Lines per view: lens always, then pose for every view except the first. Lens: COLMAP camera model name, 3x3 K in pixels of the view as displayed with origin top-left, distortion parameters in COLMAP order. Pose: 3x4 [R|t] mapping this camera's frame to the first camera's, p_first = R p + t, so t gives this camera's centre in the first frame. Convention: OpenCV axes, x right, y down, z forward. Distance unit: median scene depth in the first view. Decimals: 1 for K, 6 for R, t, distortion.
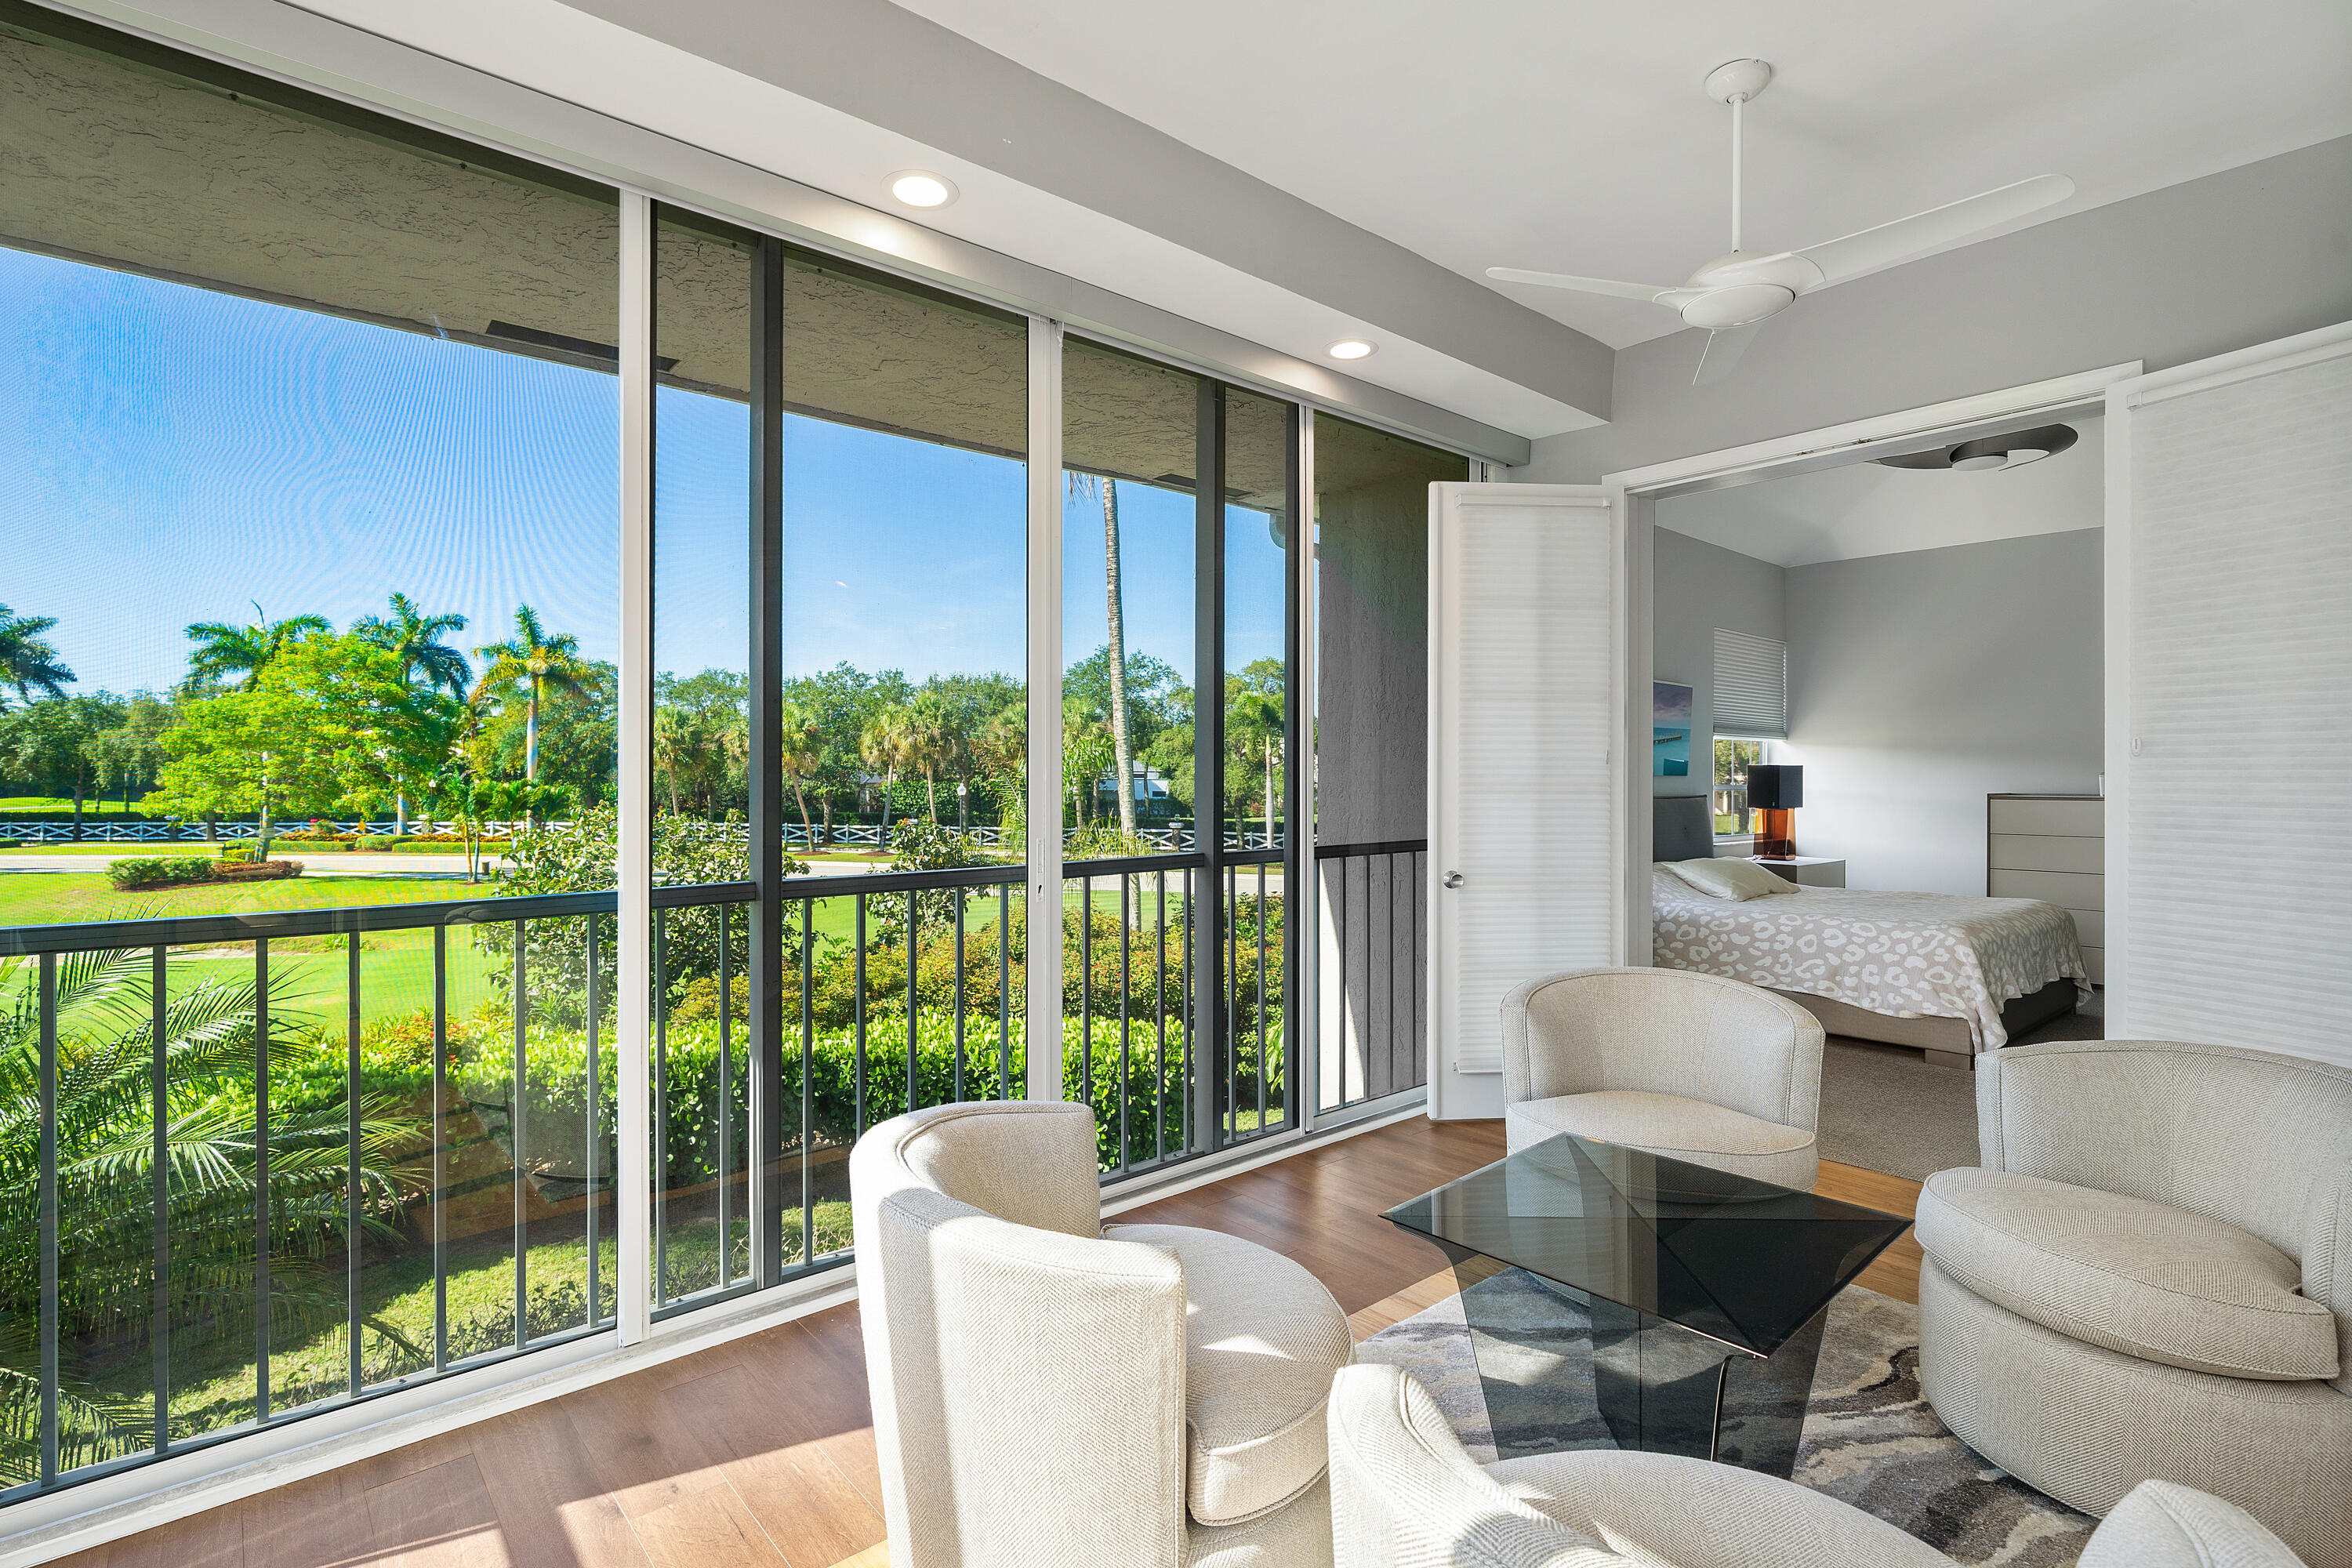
lens RADIAL K [[1153.5, 0, 1156.5], [0, 1153.5, 782.9], [0, 0, 1]] dist [0.003476, 0.000088]
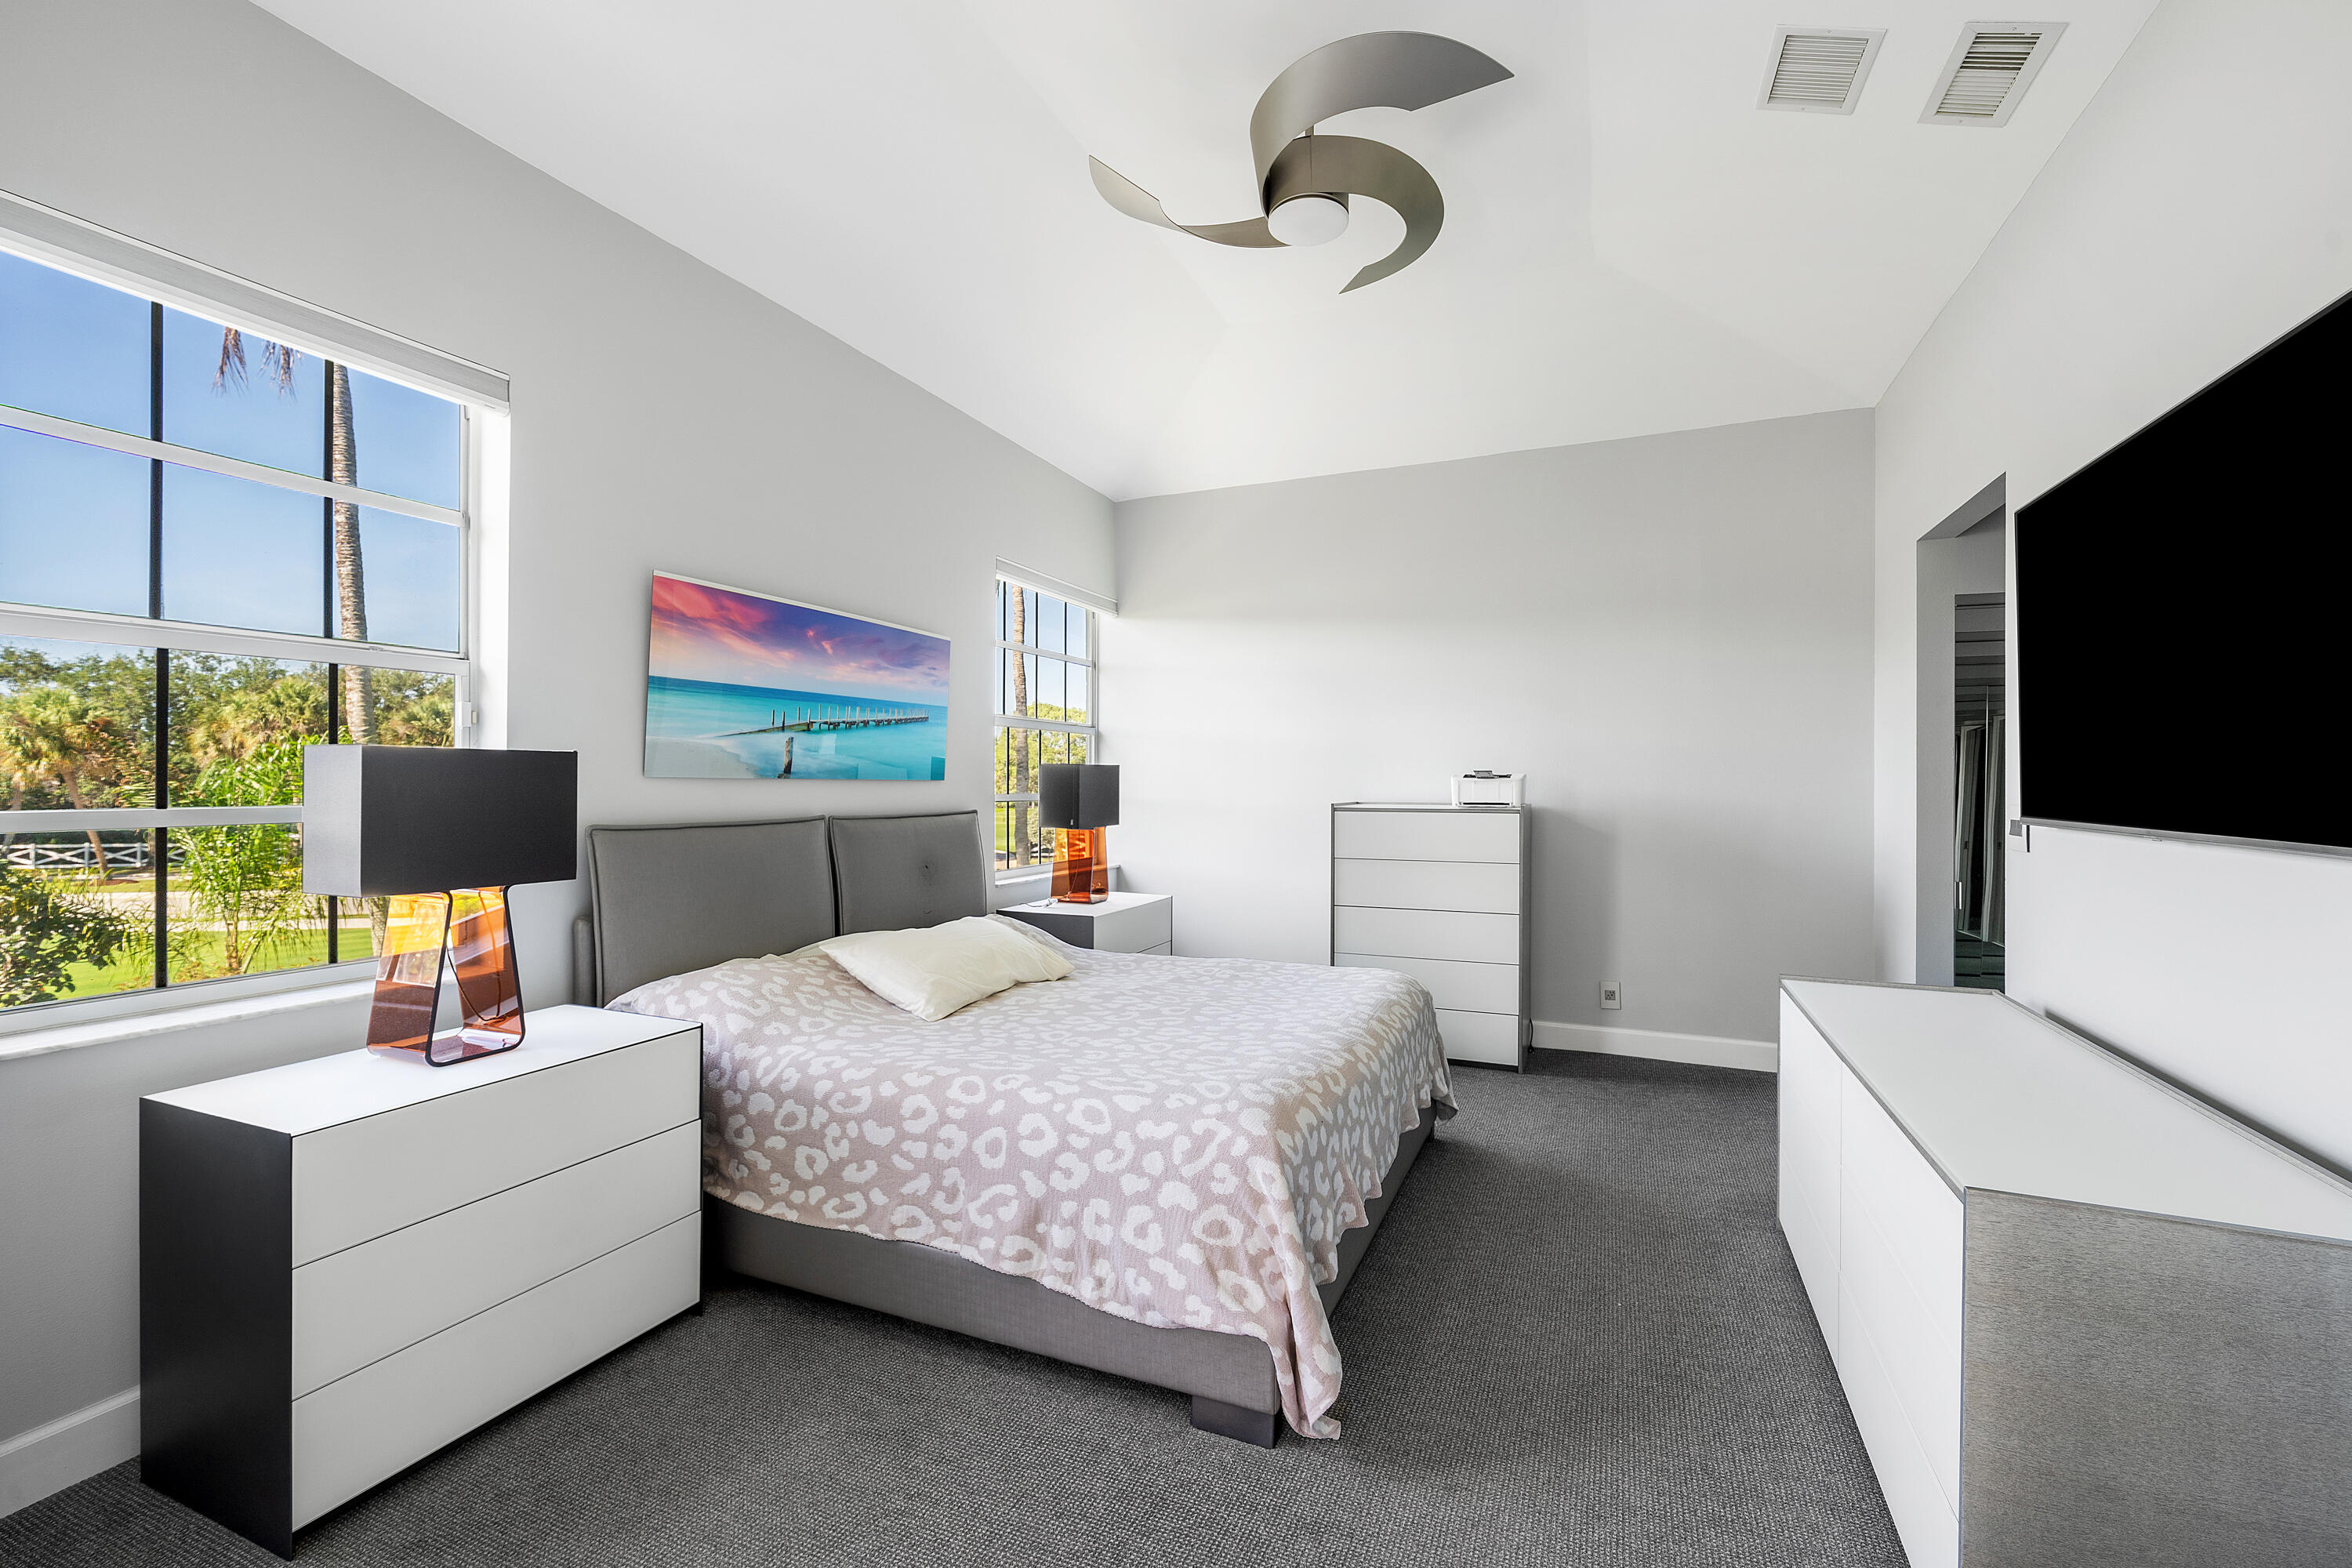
lens RADIAL K [[987.4, 0, 1170.9], [0, 987.4, 781.0], [0, 0, 1]] dist [0.002584, -0.000121]
pose [[0.903626, -0.004838, 0.428295, 0.466629], [0.006139, 0.999980, -0.001655, -0.006819], [-0.428278, 0.004124, 0.903637, 0.619344]]
